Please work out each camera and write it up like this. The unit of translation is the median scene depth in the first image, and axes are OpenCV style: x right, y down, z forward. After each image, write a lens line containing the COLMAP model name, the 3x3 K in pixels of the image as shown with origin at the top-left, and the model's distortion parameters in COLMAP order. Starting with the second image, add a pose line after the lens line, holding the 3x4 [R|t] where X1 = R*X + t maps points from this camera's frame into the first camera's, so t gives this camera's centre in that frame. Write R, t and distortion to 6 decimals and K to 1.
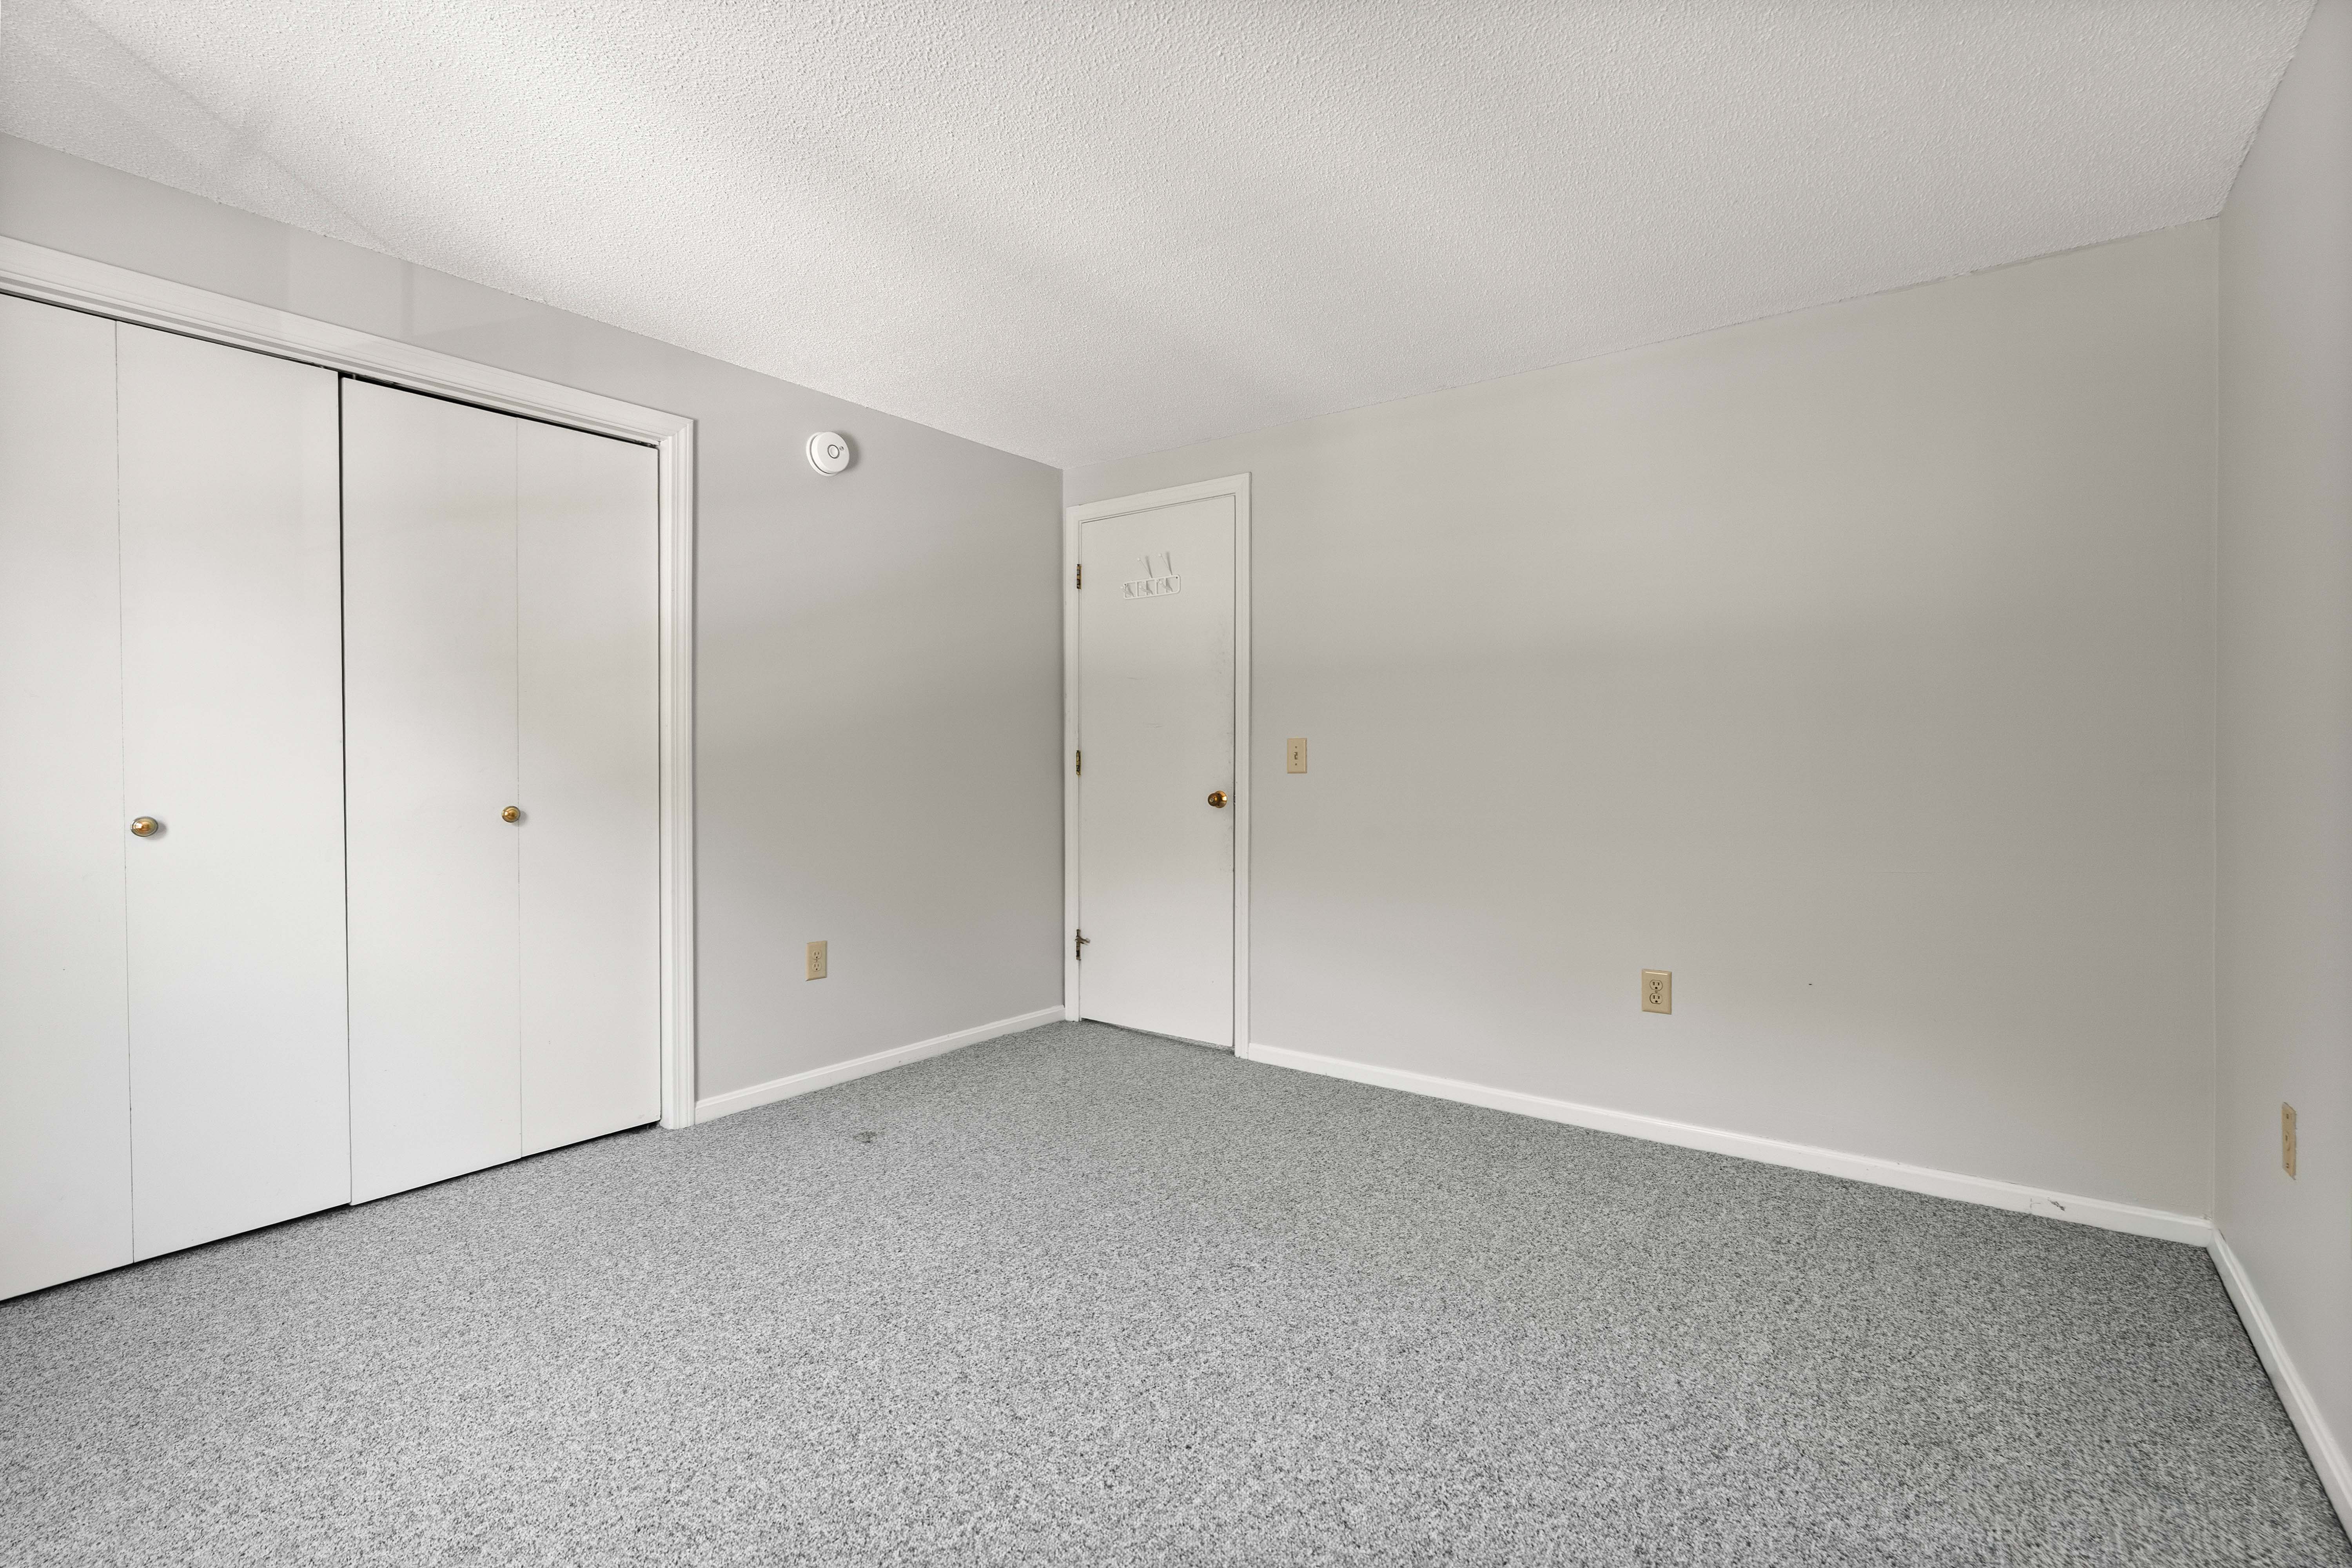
lens RADIAL K [[1080.8, 0, 1190.9], [0, 1080.8, 786.0], [0, 0, 1]] dist [-0.009977, 0.003778]
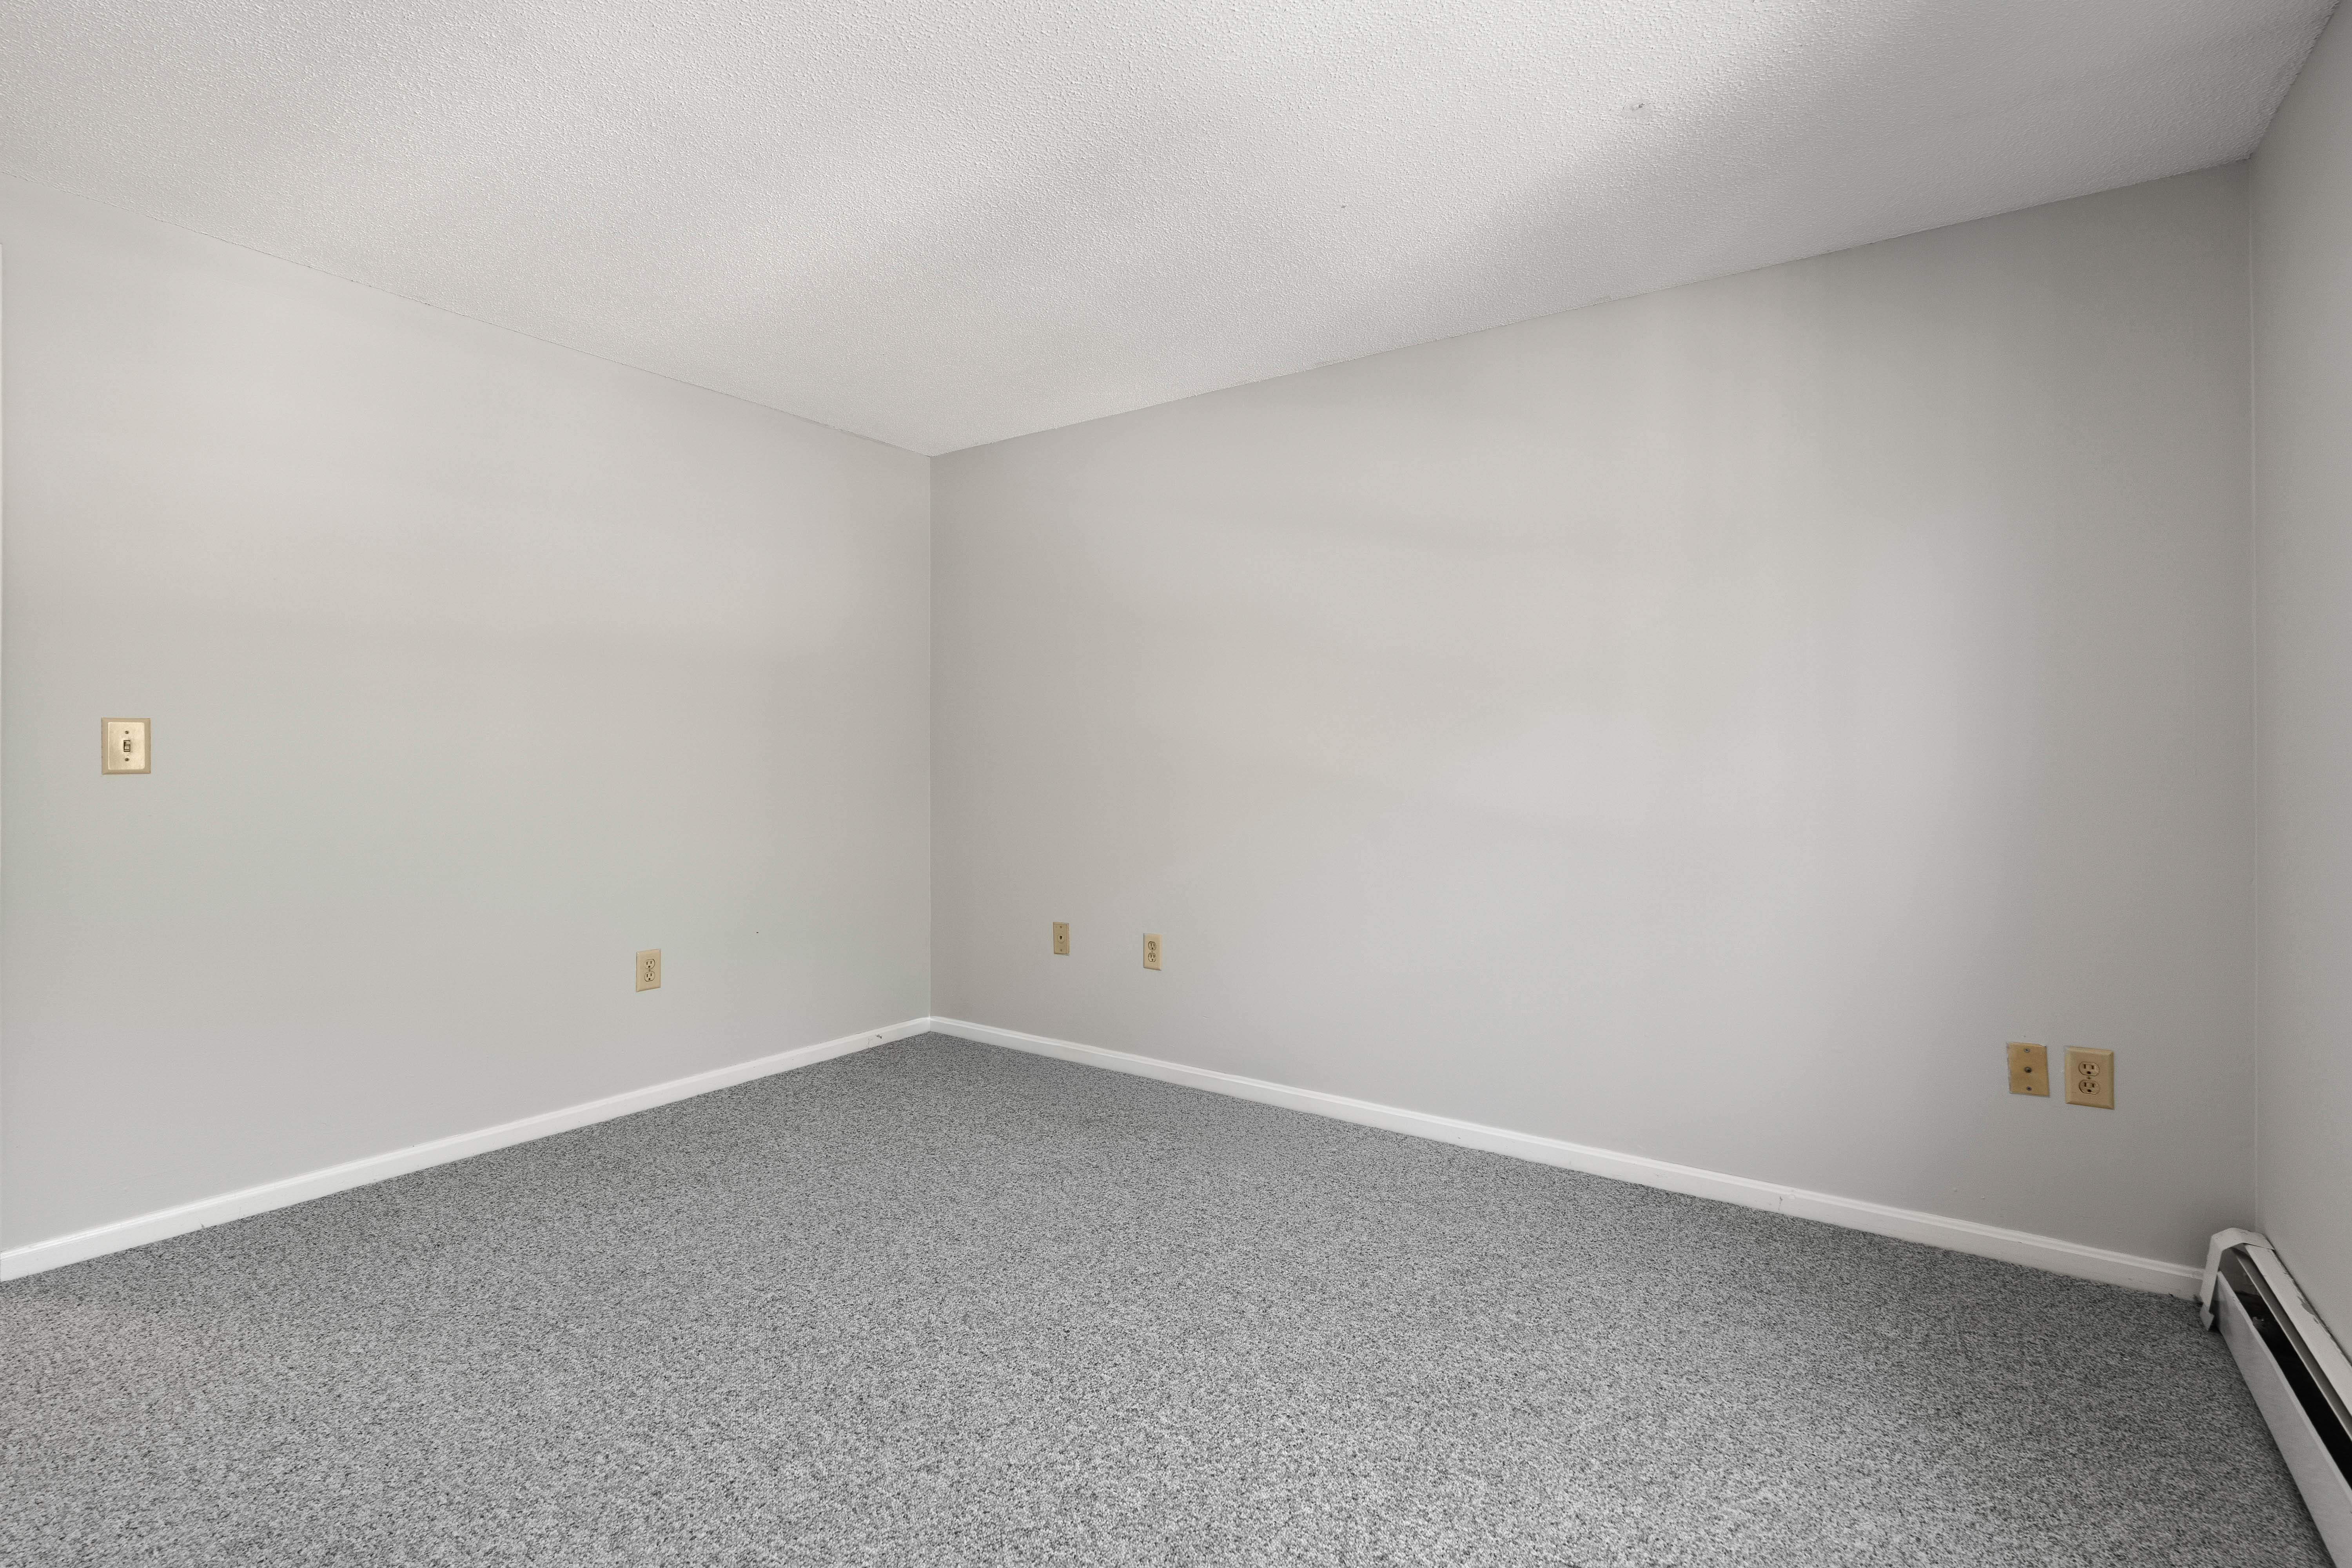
lens RADIAL K [[1080.8, 0, 1164.0], [0, 1080.8, 790.3], [0, 0, 1]] dist [-0.009977, 0.003778]
pose [[-0.042167, -0.023560, 0.998833, -0.765471], [0.018131, 0.999539, 0.024342, -0.008341], [-0.998946, 0.019136, -0.041720, 0.601761]]
